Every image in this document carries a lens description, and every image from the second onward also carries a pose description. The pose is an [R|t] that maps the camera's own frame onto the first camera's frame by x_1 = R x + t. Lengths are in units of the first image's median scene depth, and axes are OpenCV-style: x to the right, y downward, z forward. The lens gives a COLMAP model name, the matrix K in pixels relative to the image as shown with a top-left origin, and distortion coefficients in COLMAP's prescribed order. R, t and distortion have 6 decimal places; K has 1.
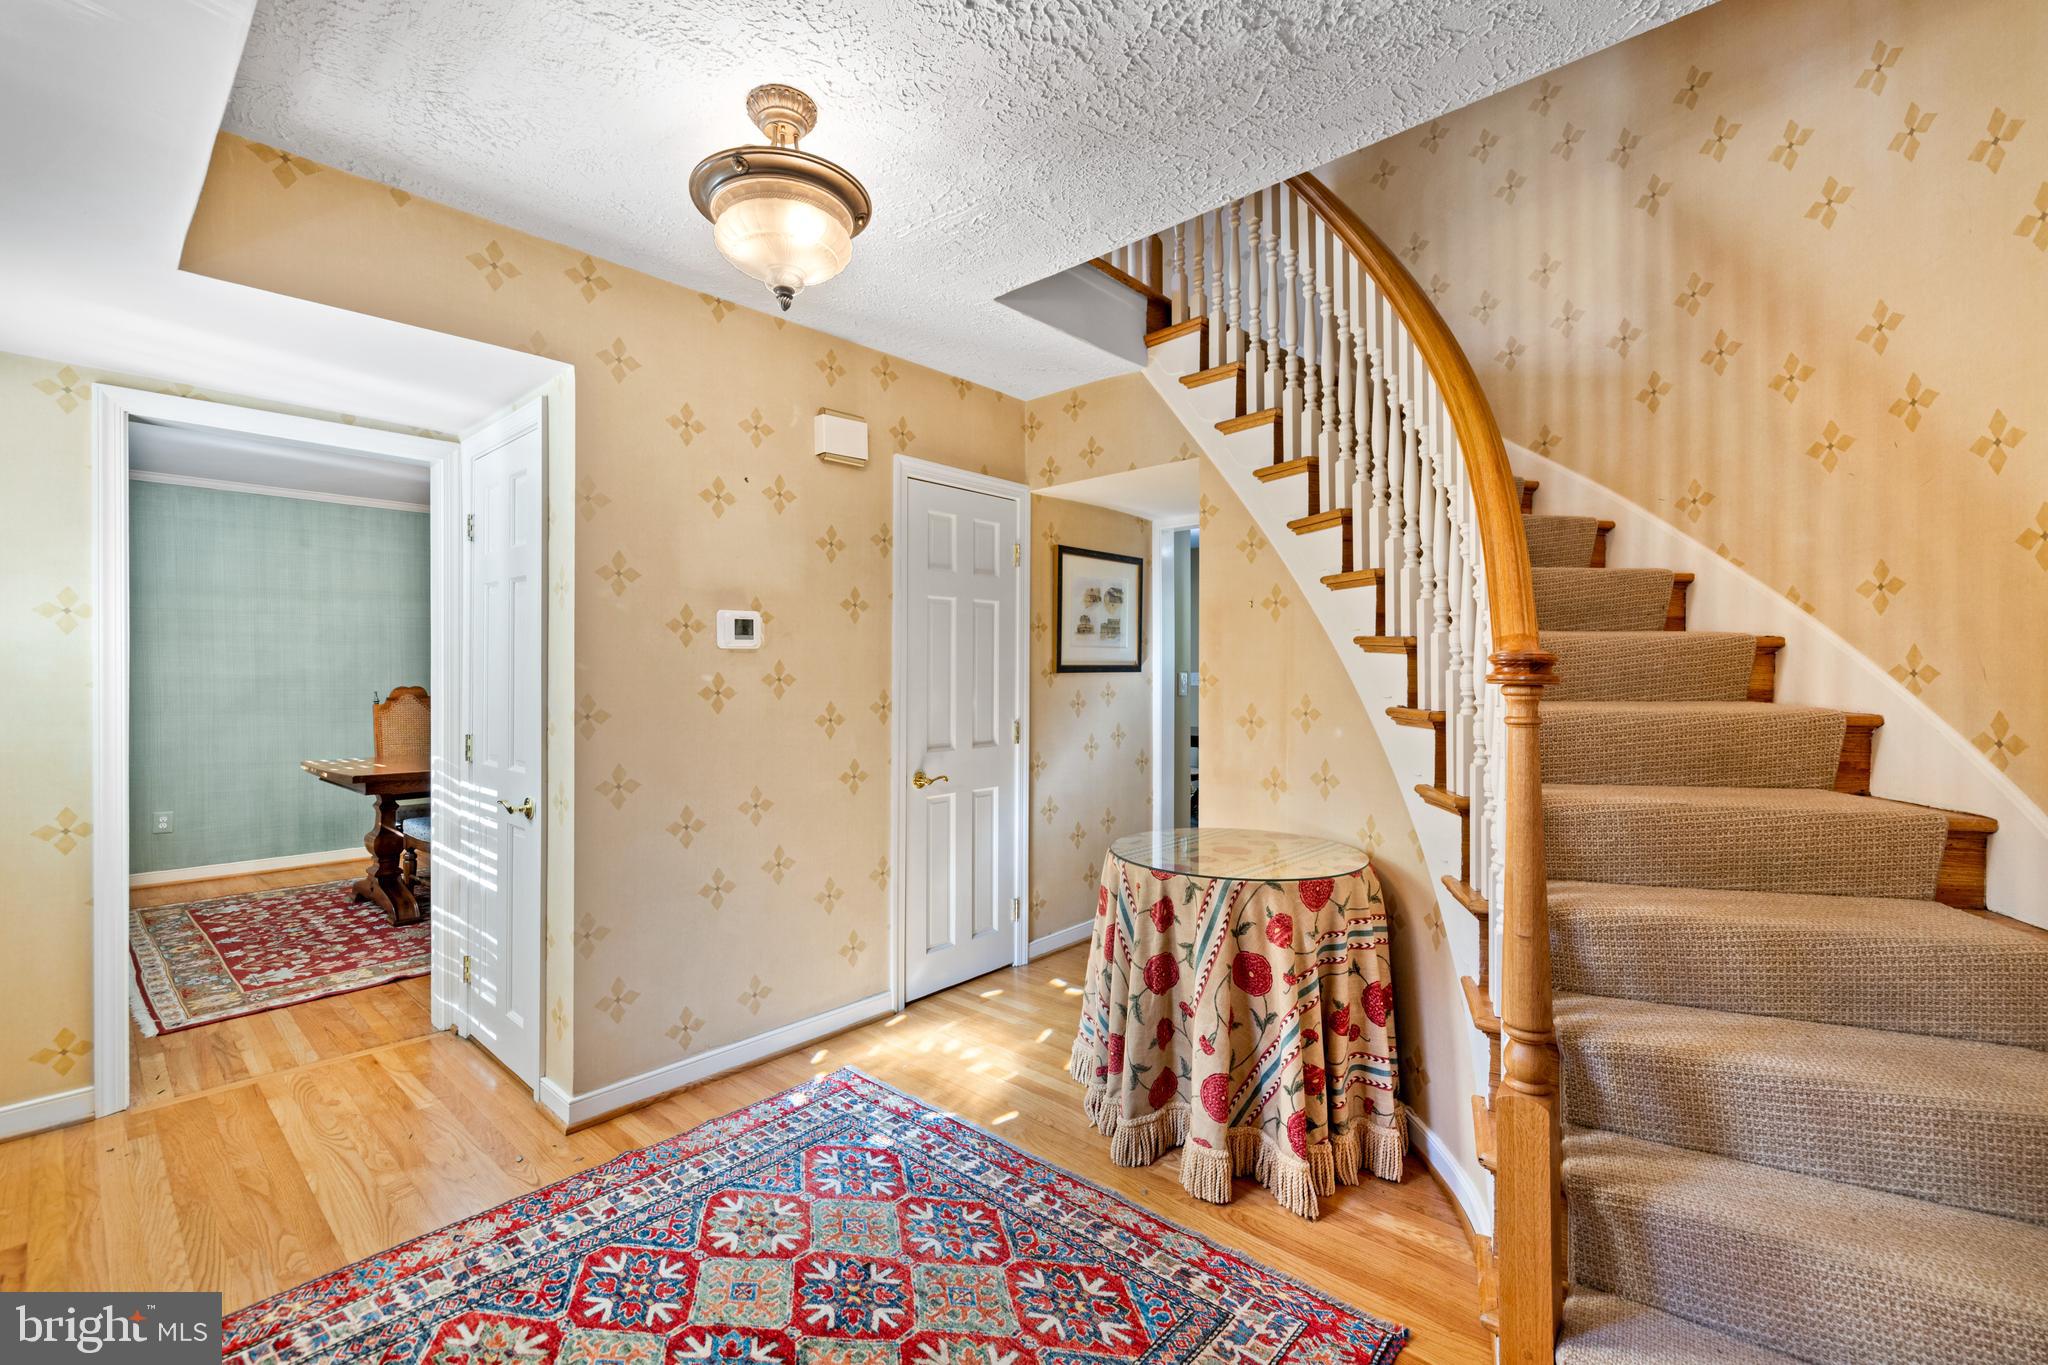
lens RADIAL K [[862.4, 0, 1013.6], [0, 862.4, 673.4], [0, 0, 1]] dist [0.006996, -0.000041]
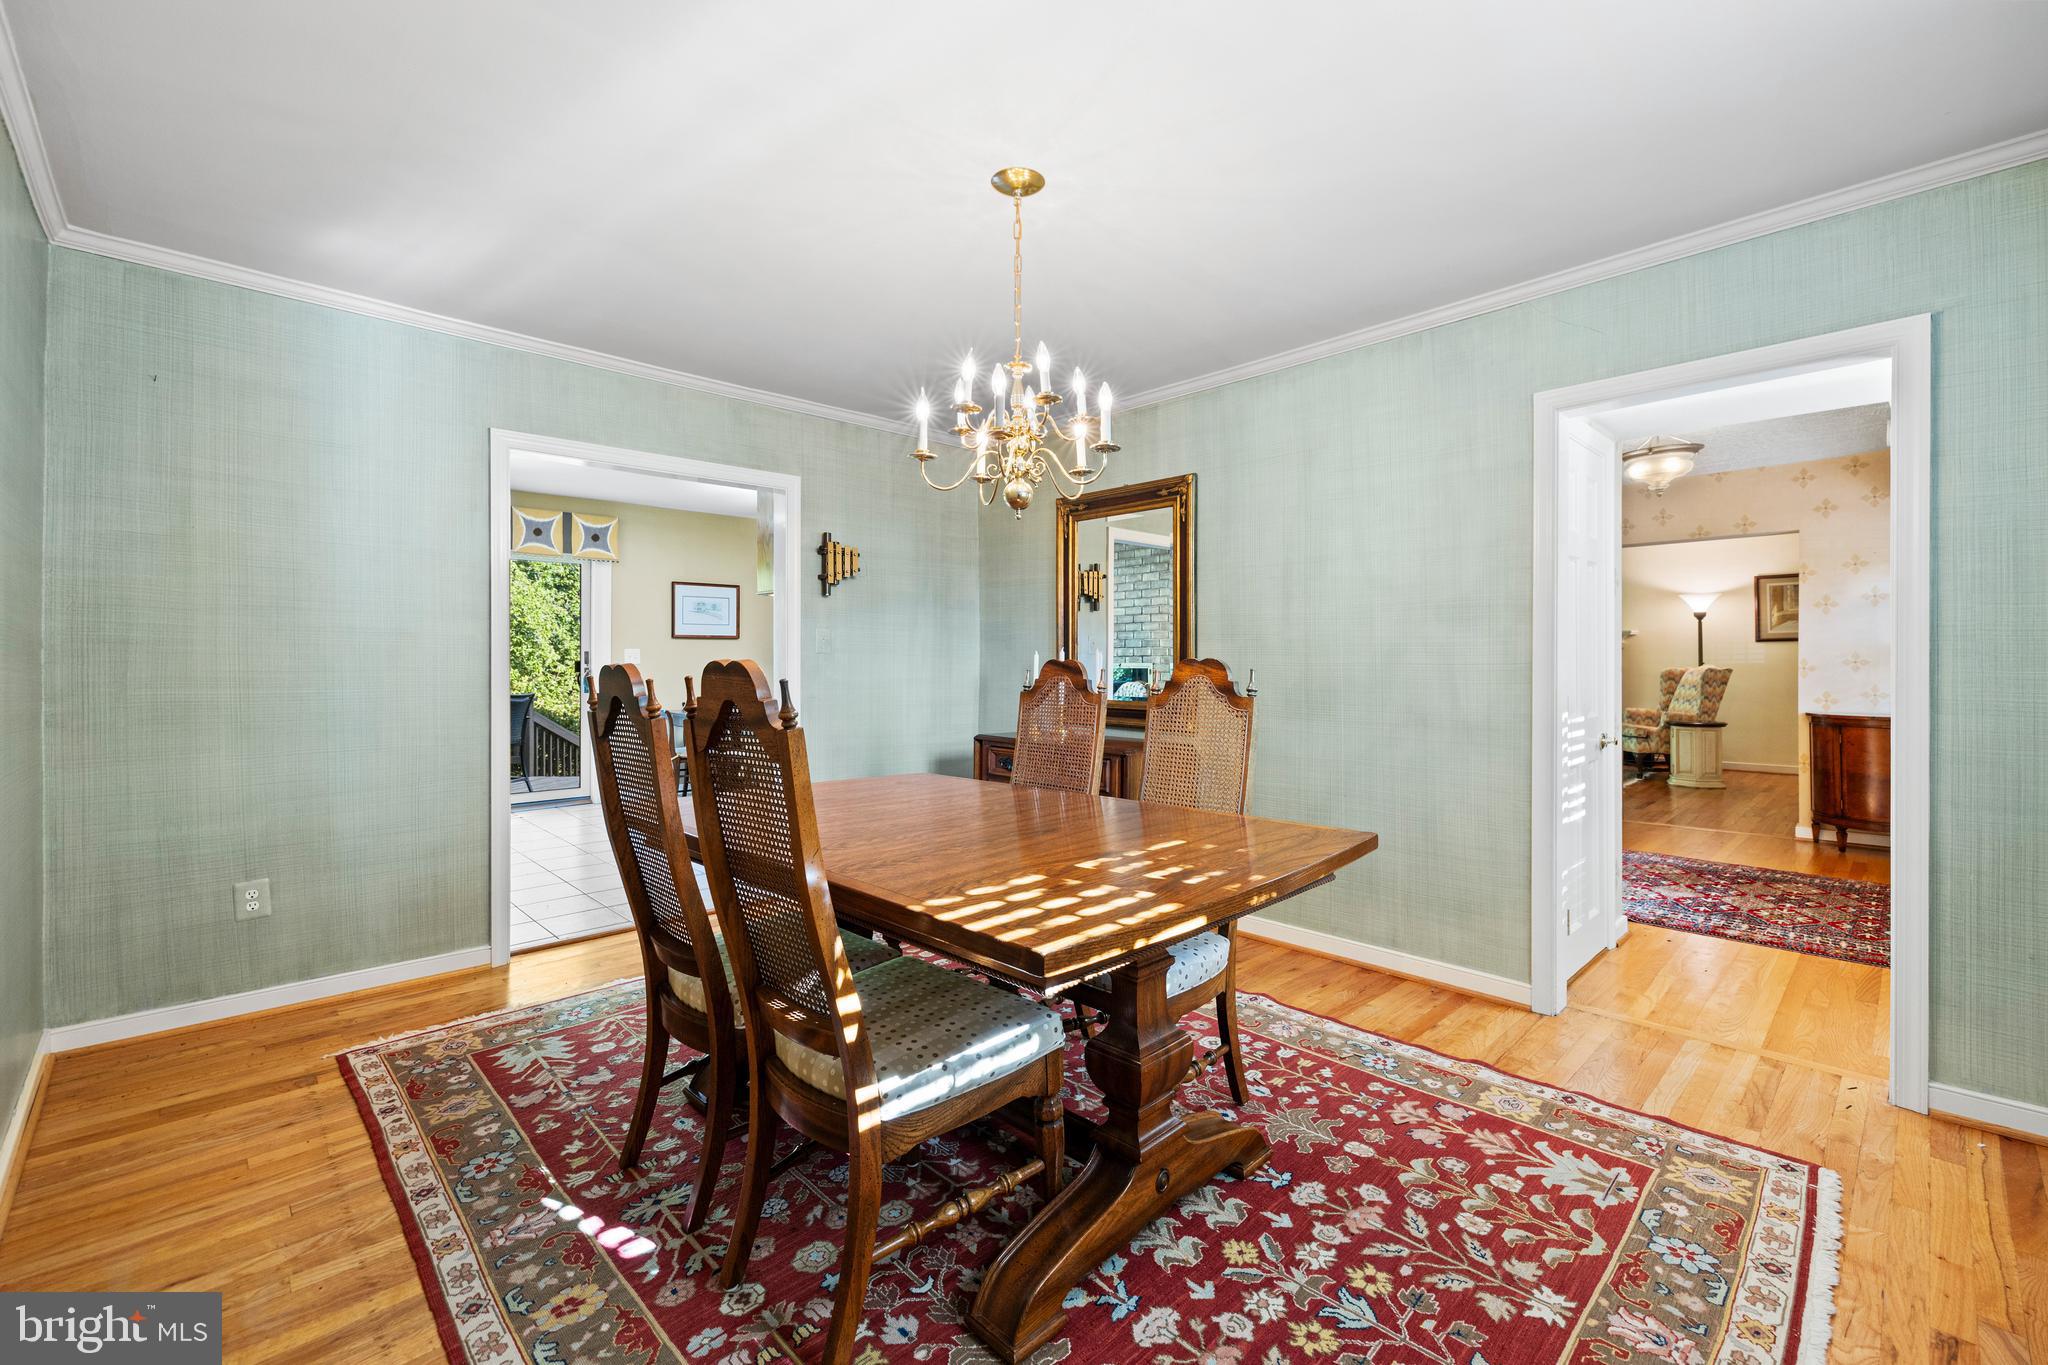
lens RADIAL K [[862.4, 0, 997.8], [0, 862.4, 656.1], [0, 0, 1]] dist [0.006996, -0.000041]
pose [[0.084444, 0.004802, 0.996417, -1.785619], [0.000639, 0.999988, -0.004874, 0.030011], [-0.996428, 0.001048, 0.084440, 1.648221]]
